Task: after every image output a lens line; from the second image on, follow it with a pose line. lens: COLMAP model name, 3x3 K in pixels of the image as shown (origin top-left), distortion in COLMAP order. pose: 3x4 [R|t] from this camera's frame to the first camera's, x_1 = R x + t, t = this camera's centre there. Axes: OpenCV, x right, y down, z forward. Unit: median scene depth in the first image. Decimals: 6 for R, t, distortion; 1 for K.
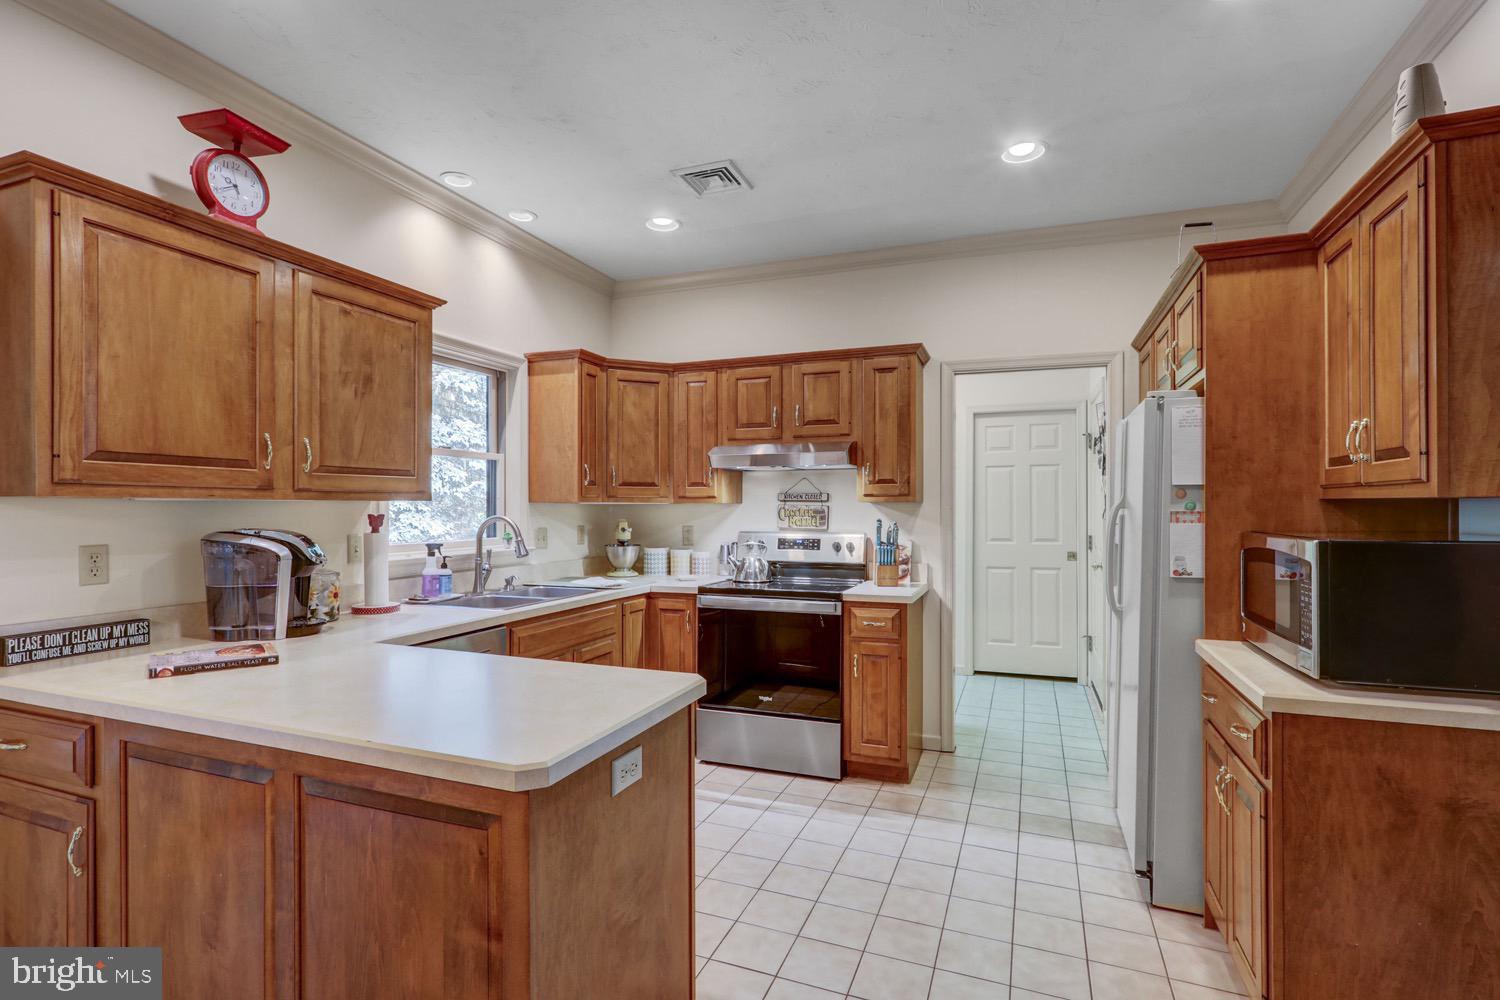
lens RADIAL K [[720.2, 0, 746.1], [0, 720.2, 510.0], [0, 0, 1]] dist [-0.000908, 0.000541]
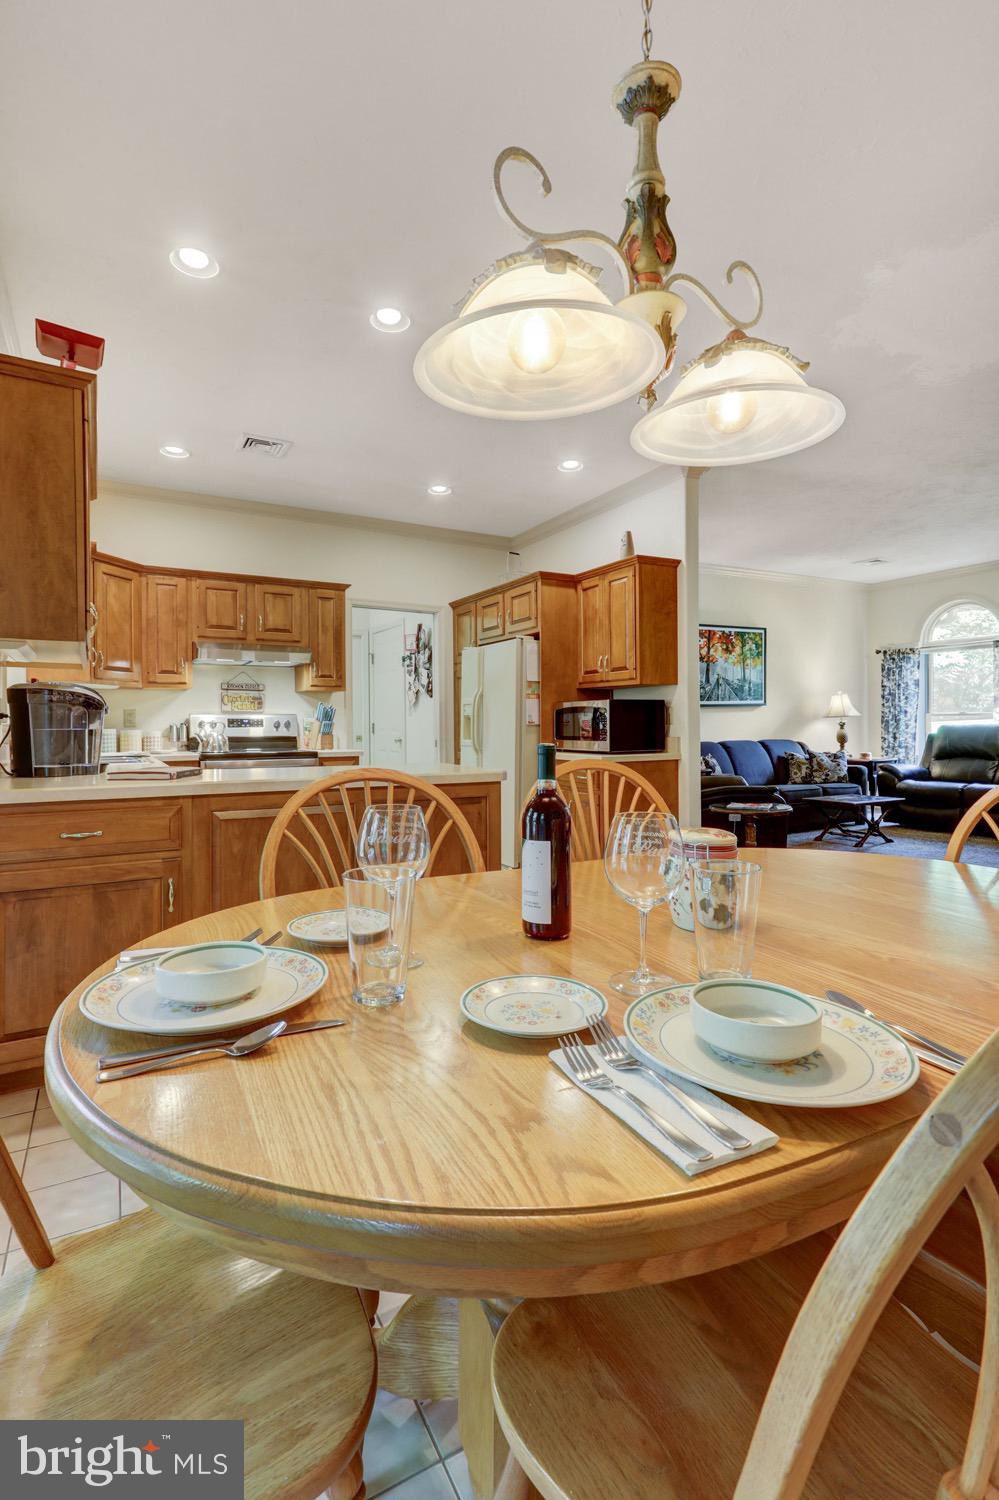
lens RADIAL K [[721.3, 0, 499.6], [0, 721.3, 719.3], [0, 0, 1]] dist [0.008443, 0.000543]
pose [[0.634470, 0.002720, 0.772943, -0.685514], [0.007534, 0.999925, -0.009703, 0.061414], [-0.772911, 0.011980, 0.634402, -0.175509]]
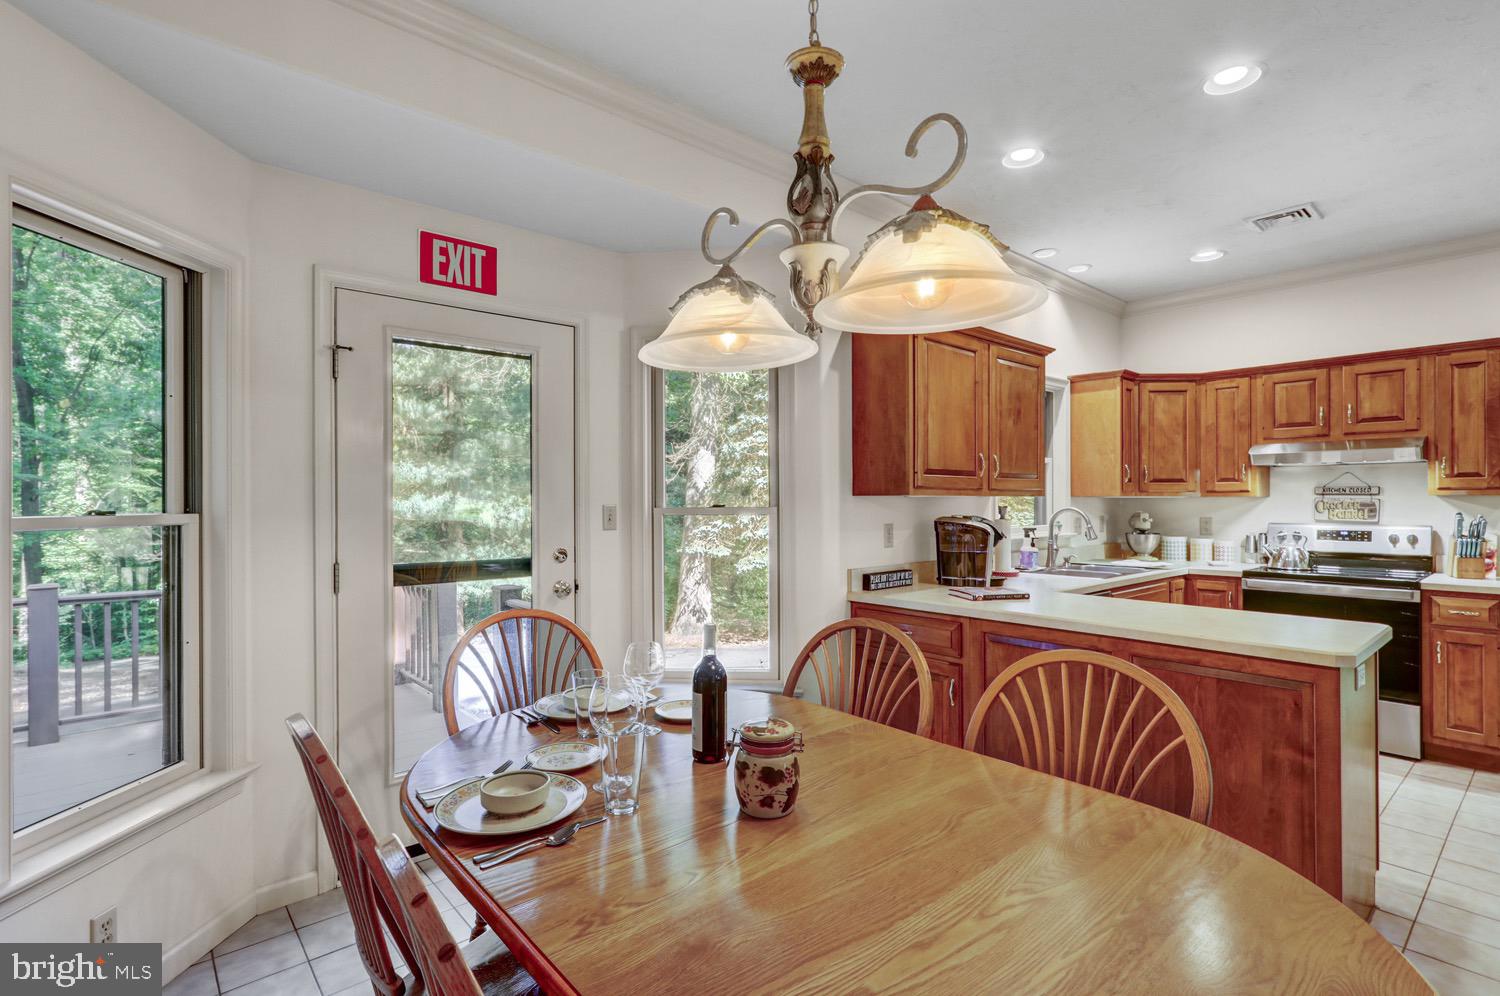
lens RADIAL K [[721.3, 0, 750.0], [0, 721.3, 498.0], [0, 0, 1]] dist [0.008443, 0.000543]
pose [[0.891046, -0.002349, -0.453907, -0.235726], [-0.000302, 0.999983, -0.005769, -0.000891], [0.453913, 0.005278, 0.891030, -0.358805]]
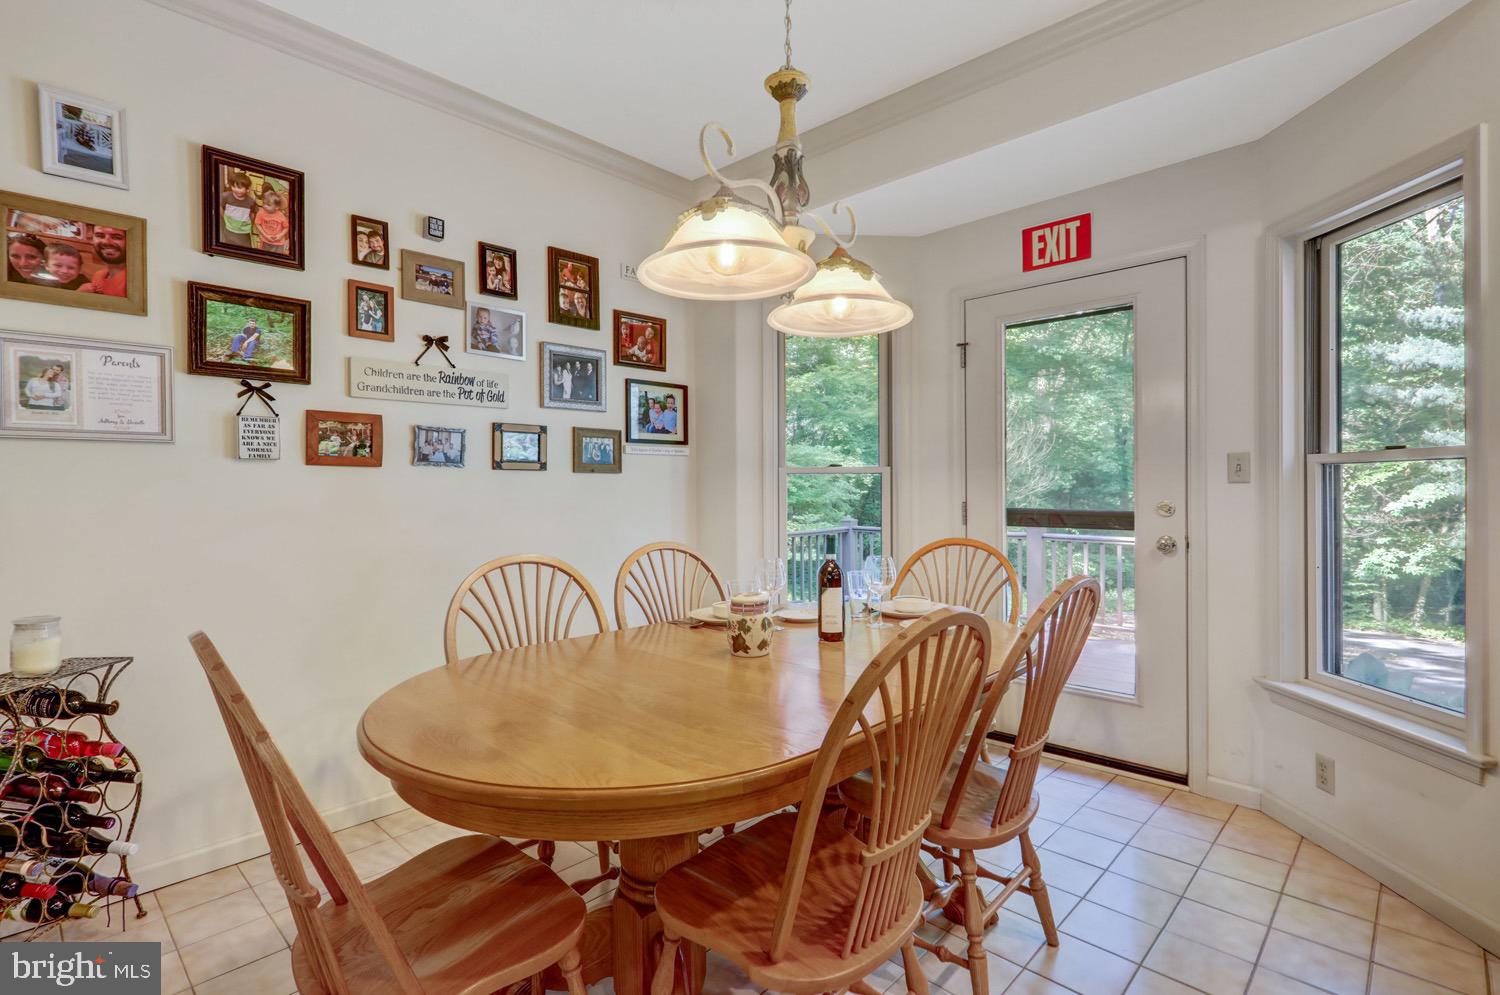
lens RADIAL K [[716.2, 0, 745.0], [0, 716.2, 493.9], [0, 0, 1]] dist [-0.000239, -0.000423]
pose [[-0.371696, 0.016780, -0.928203, 0.065919], [0.003172, 0.999854, 0.016805, 0.028753], [0.928349, 0.003302, -0.371695, 0.138233]]
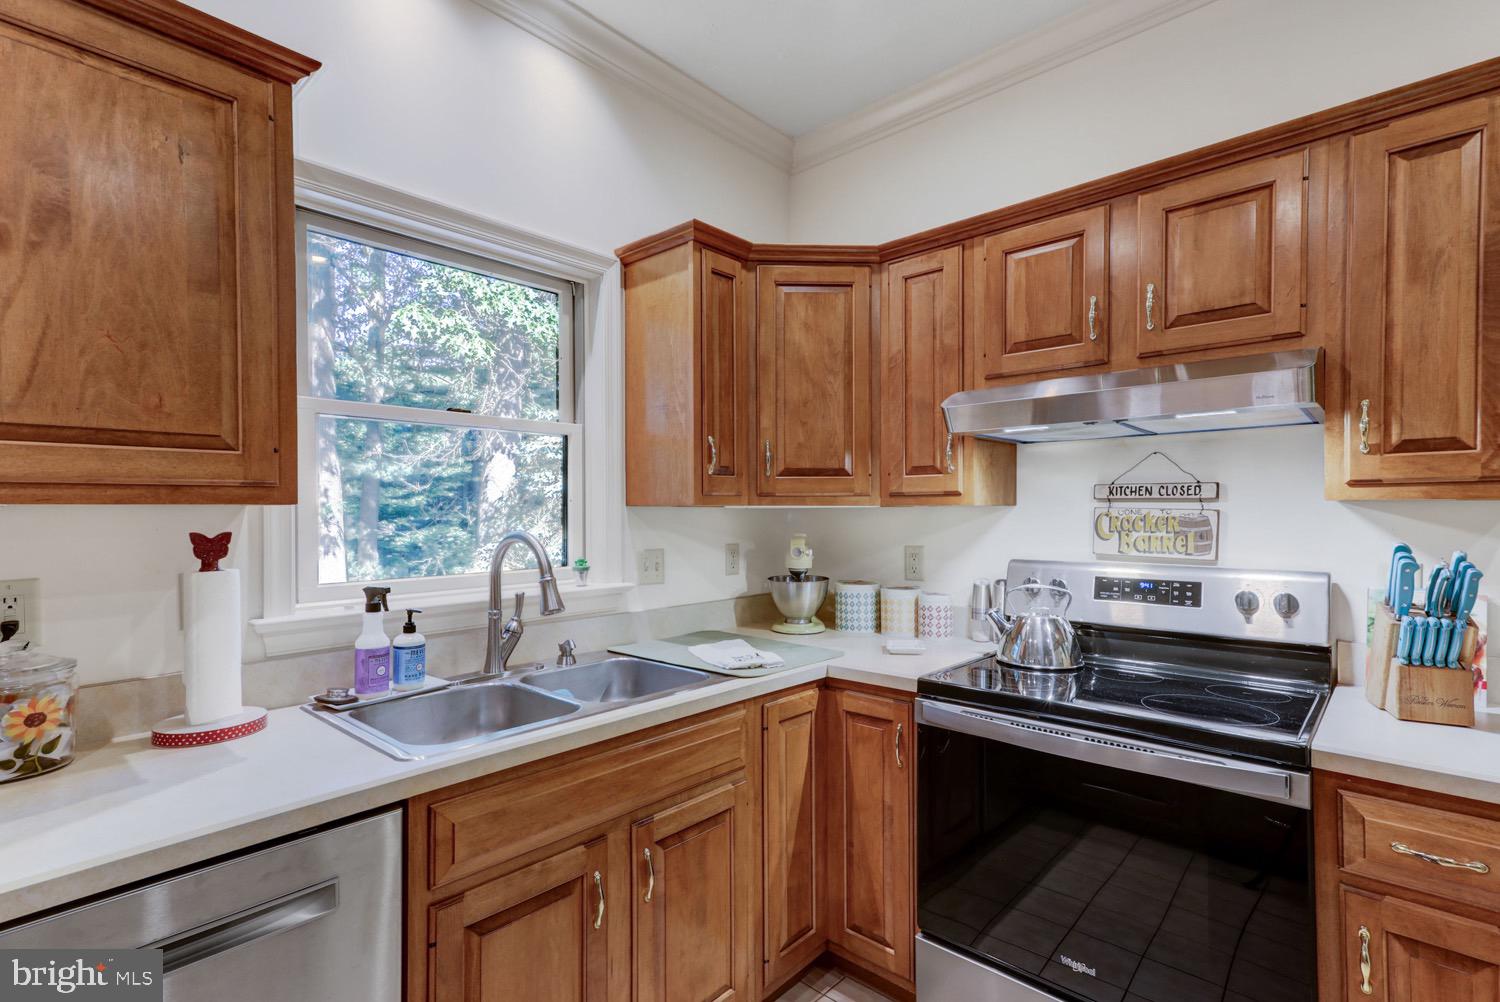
lens RADIAL K [[712.3, 0, 745.1], [0, 712.3, 516.9], [0, 0, 1]] dist [0.014358, 0.005767]
pose [[0.932246, -0.001063, -0.361824, -0.001884], [0.002831, 0.999987, 0.004357, -0.004359], [0.361814, -0.005086, 0.932236, 0.507964]]
